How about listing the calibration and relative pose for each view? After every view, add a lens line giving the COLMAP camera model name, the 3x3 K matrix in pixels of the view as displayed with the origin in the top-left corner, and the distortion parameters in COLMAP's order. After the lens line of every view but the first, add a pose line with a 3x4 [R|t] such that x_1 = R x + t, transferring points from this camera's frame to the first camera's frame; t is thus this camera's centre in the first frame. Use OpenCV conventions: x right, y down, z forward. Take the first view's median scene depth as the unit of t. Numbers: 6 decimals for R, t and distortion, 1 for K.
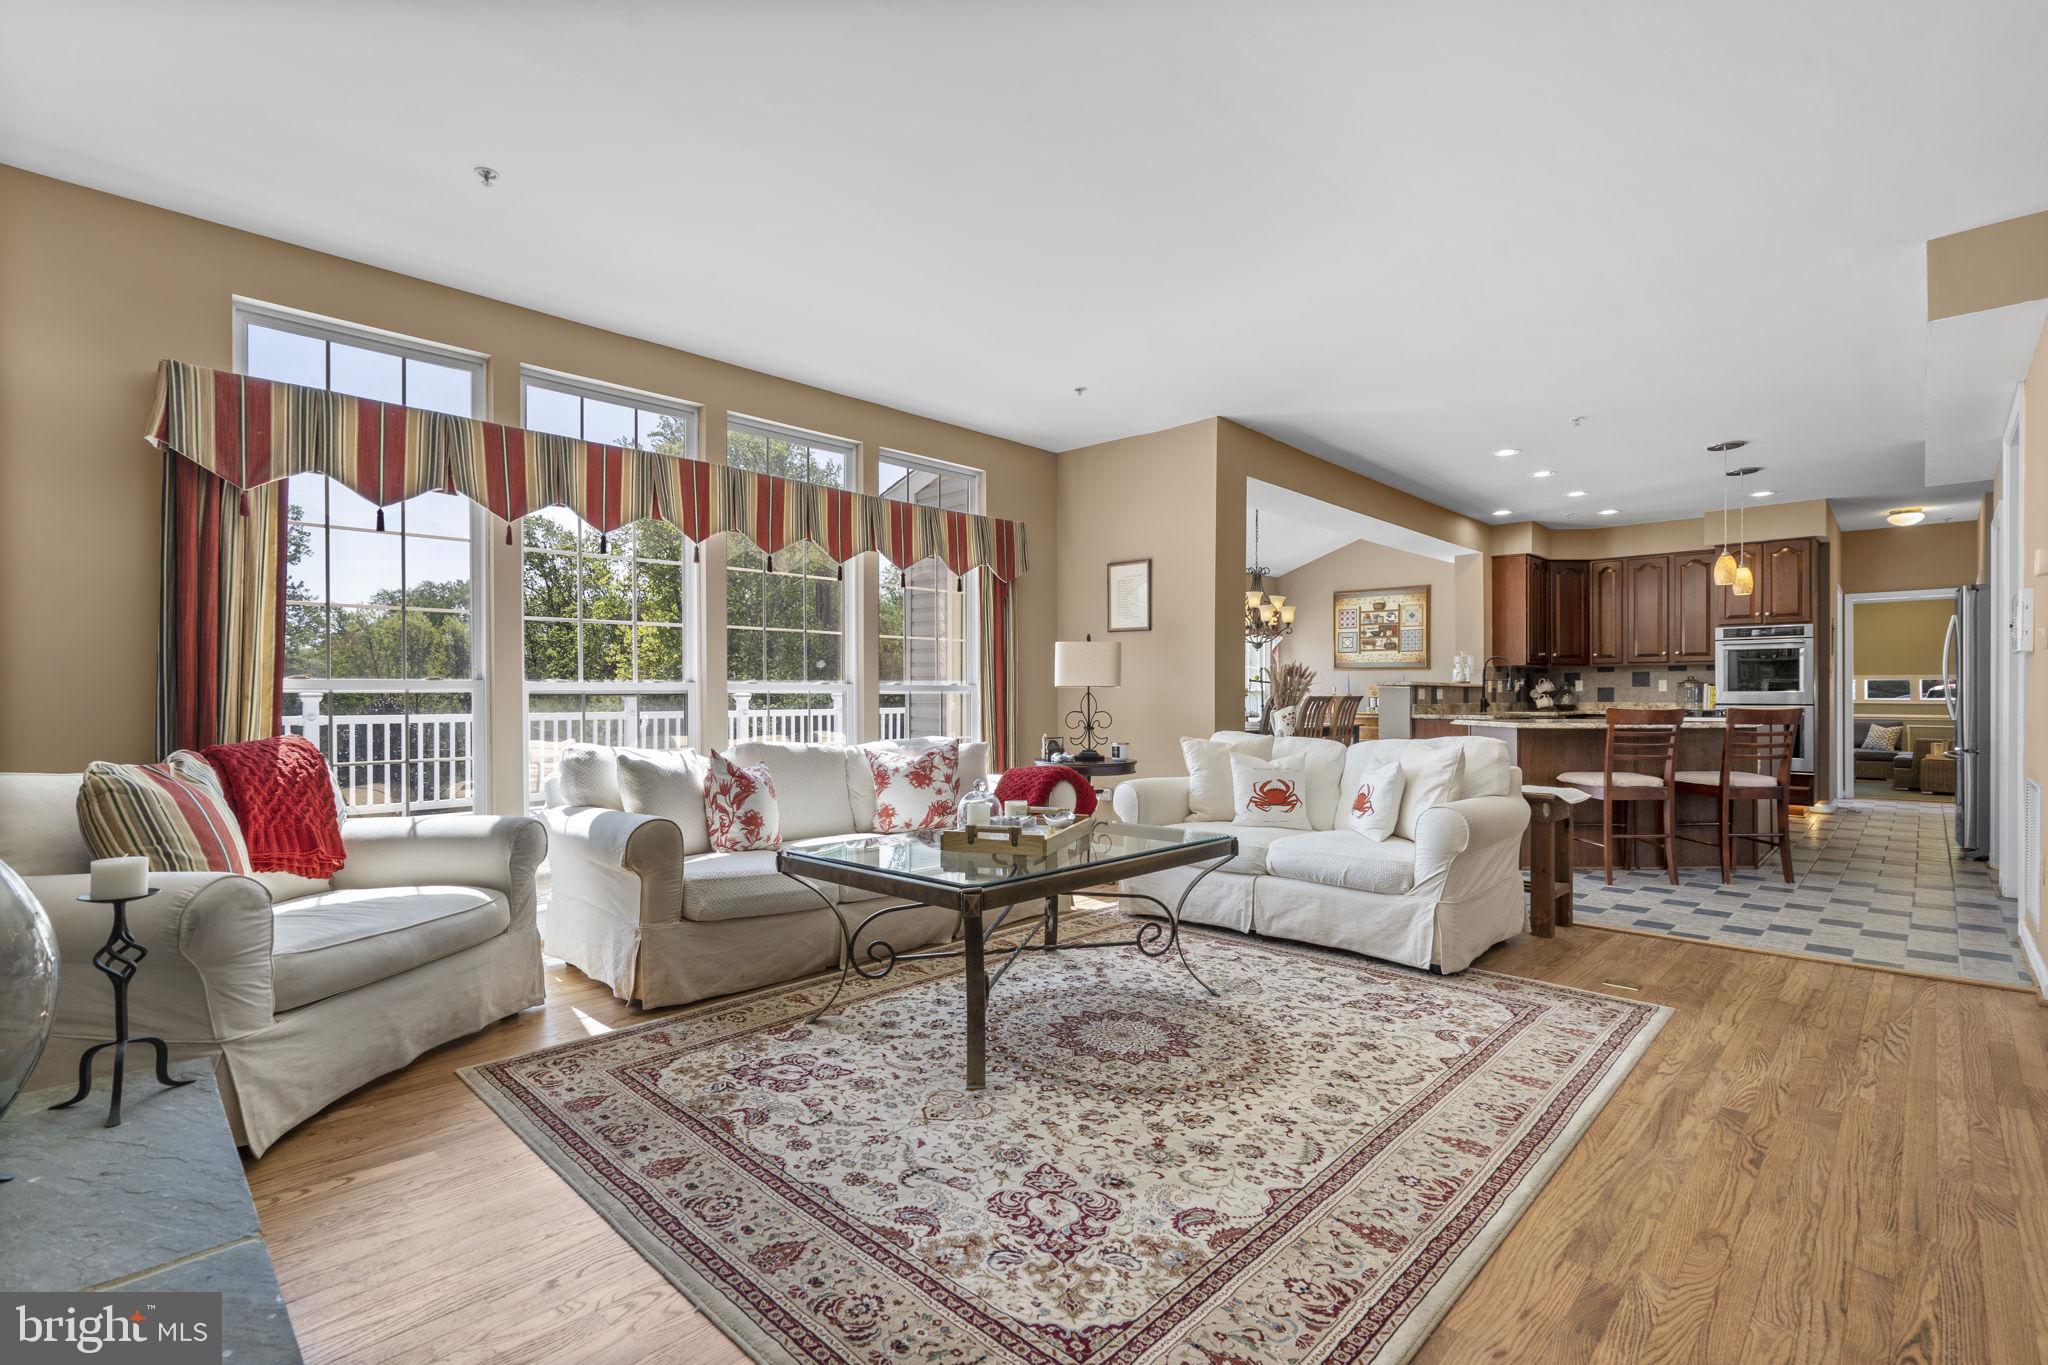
lens RADIAL K [[933.5, 0, 1023.6], [0, 933.5, 691.6], [0, 0, 1]] dist [-0.002743, 0.002005]
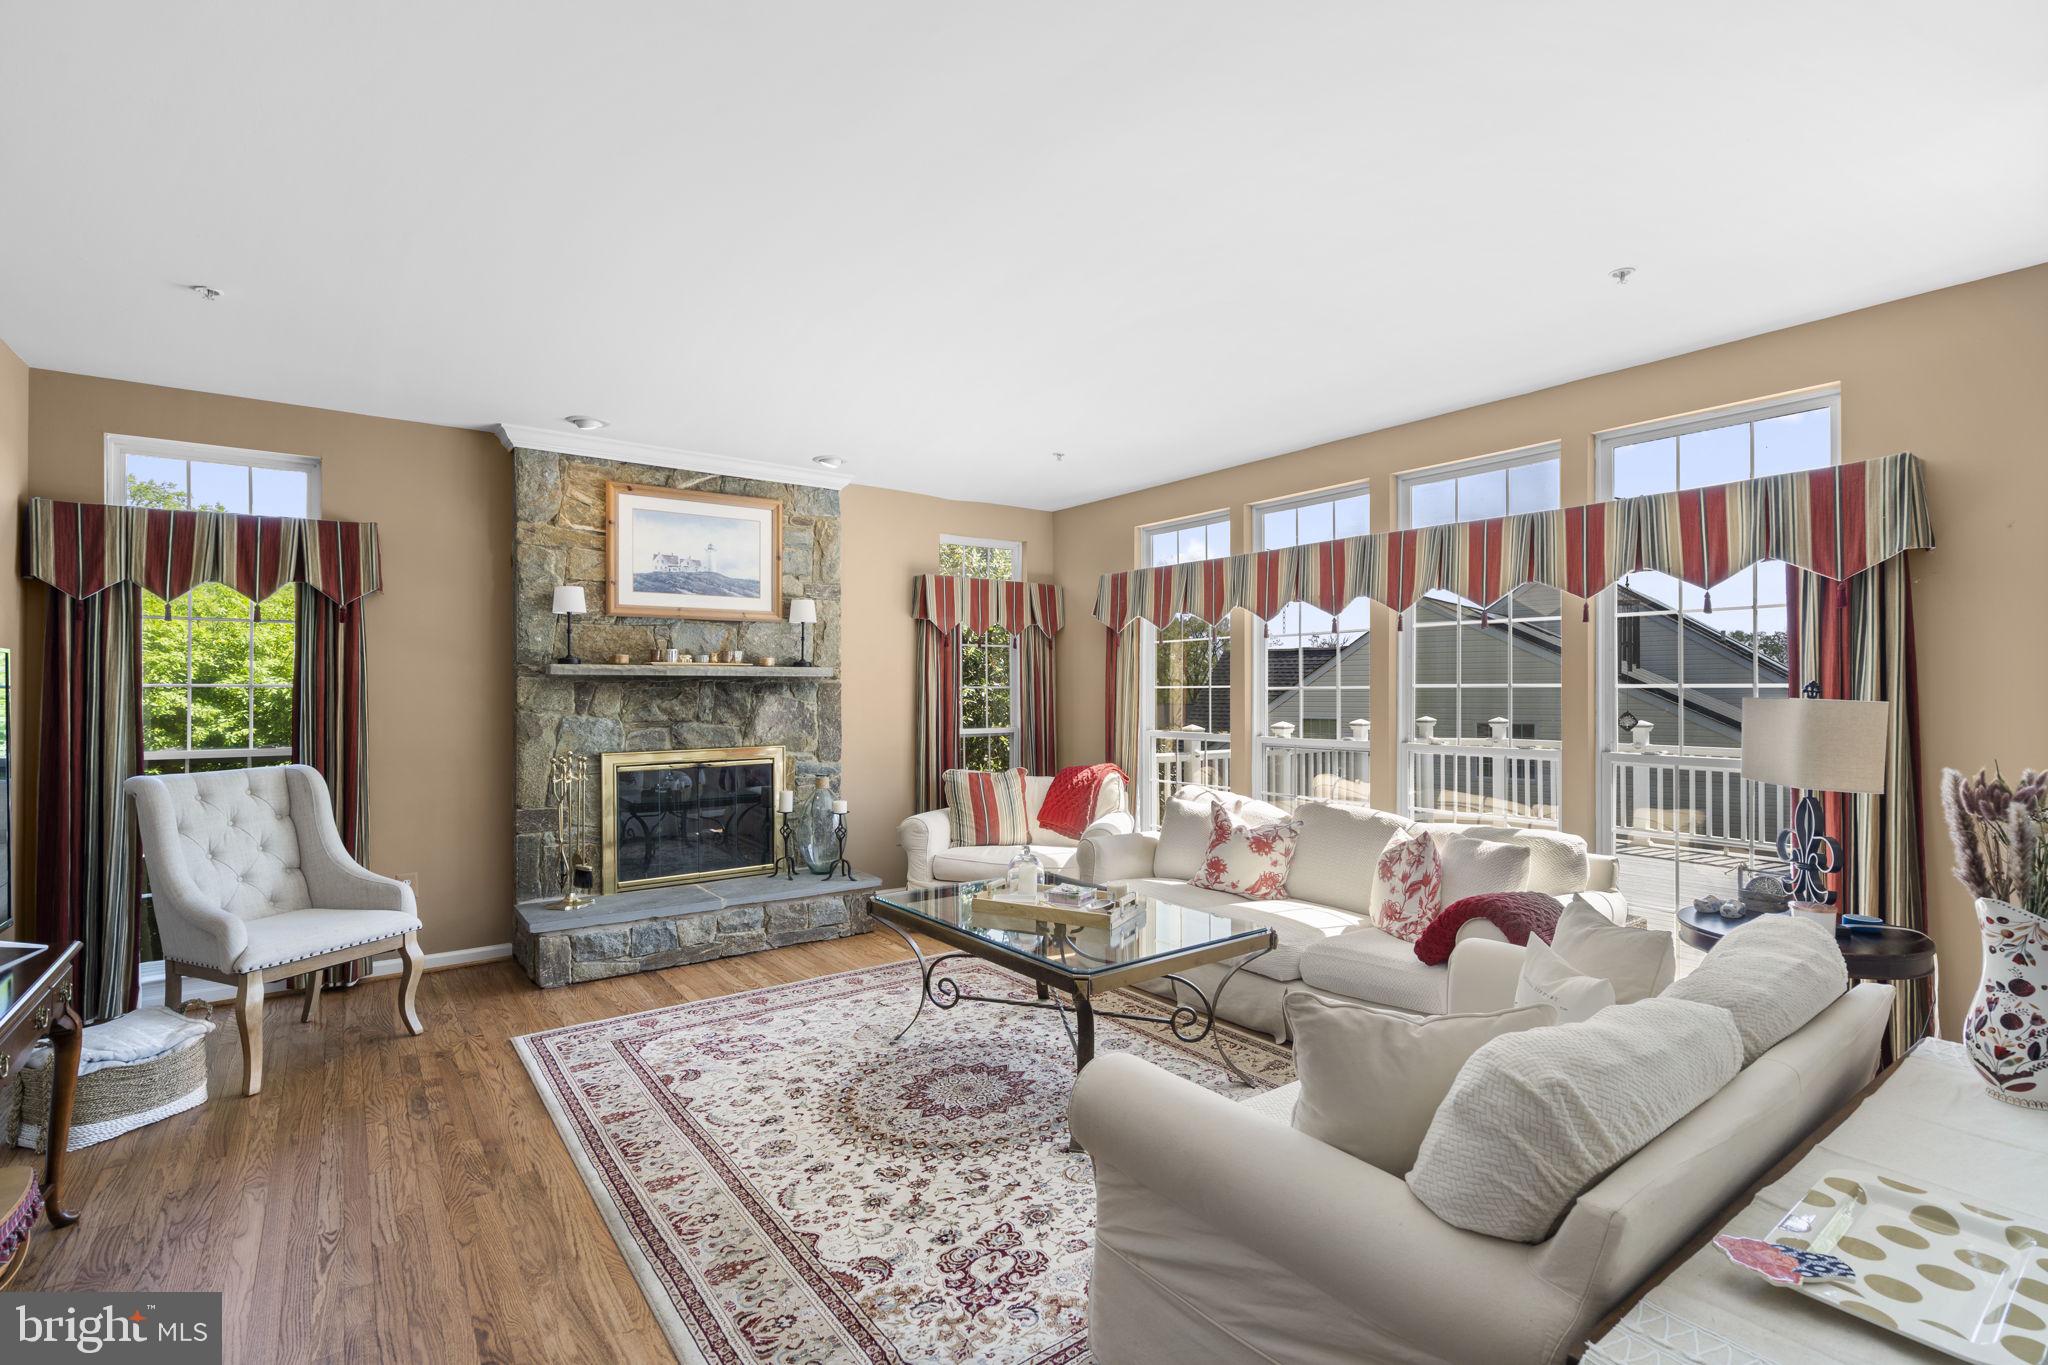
lens RADIAL K [[933.5, 0, 1015.3], [0, 933.5, 684.5], [0, 0, 1]] dist [-0.002743, 0.002005]
pose [[-0.169308, -0.006290, -0.985543, 0.424328], [0.005056, 0.999961, -0.007251, -0.038040], [0.985550, -0.006211, -0.169270, 0.442000]]
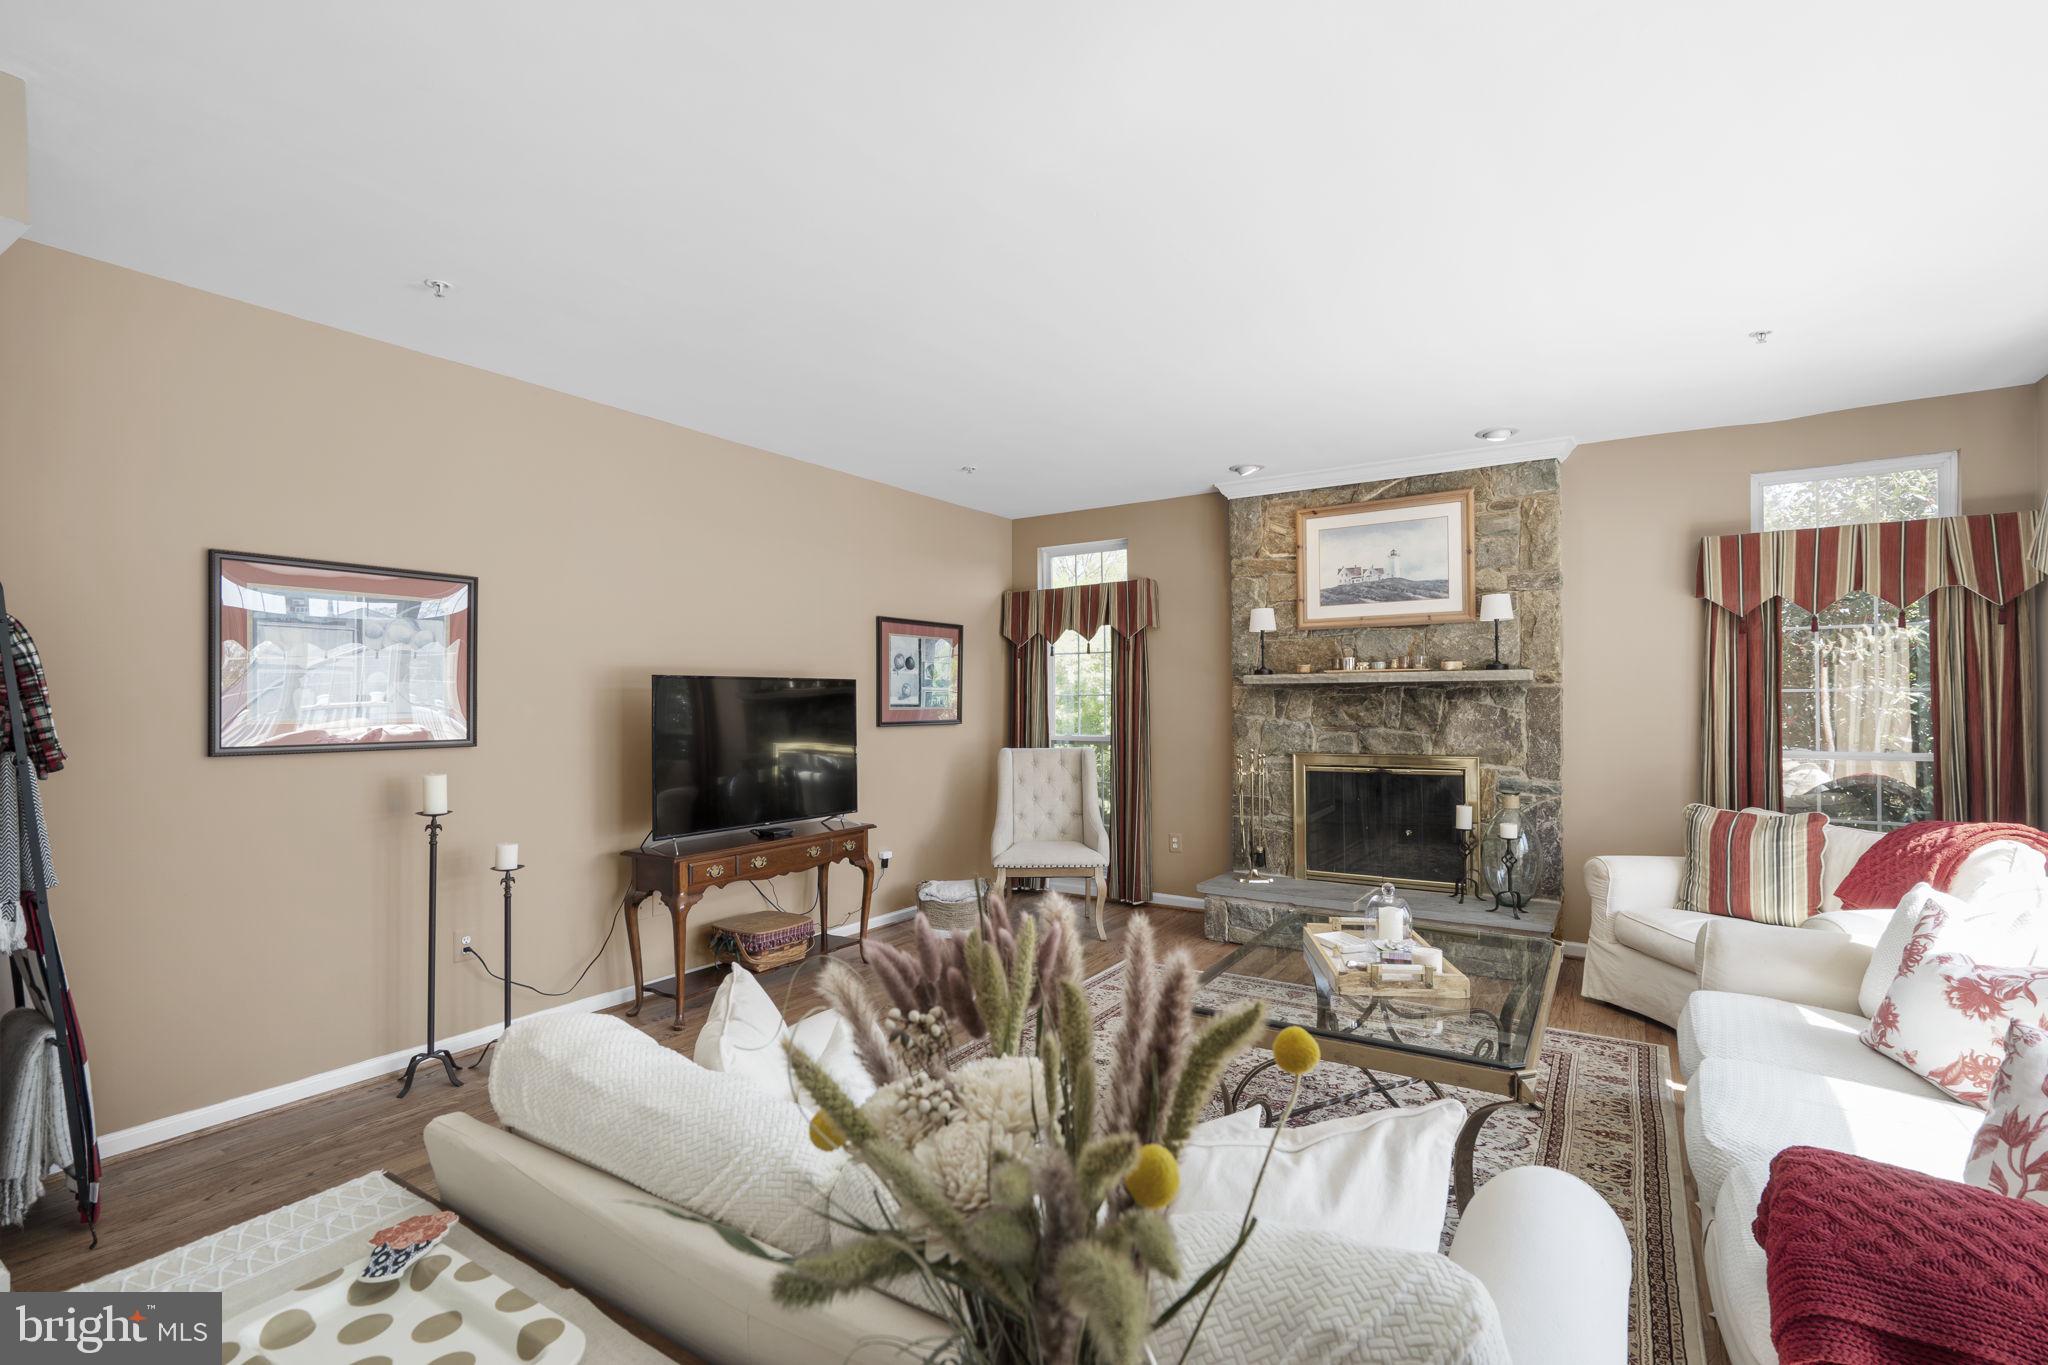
lens RADIAL K [[933.5, 0, 1035.4], [0, 933.5, 692.1], [0, 0, 1]] dist [-0.002743, 0.002005]
pose [[-0.980401, 0.002237, -0.196999, 0.191904], [0.004794, 0.999910, -0.012507, -0.035889], [0.196953, -0.013206, -0.980324, 0.708850]]
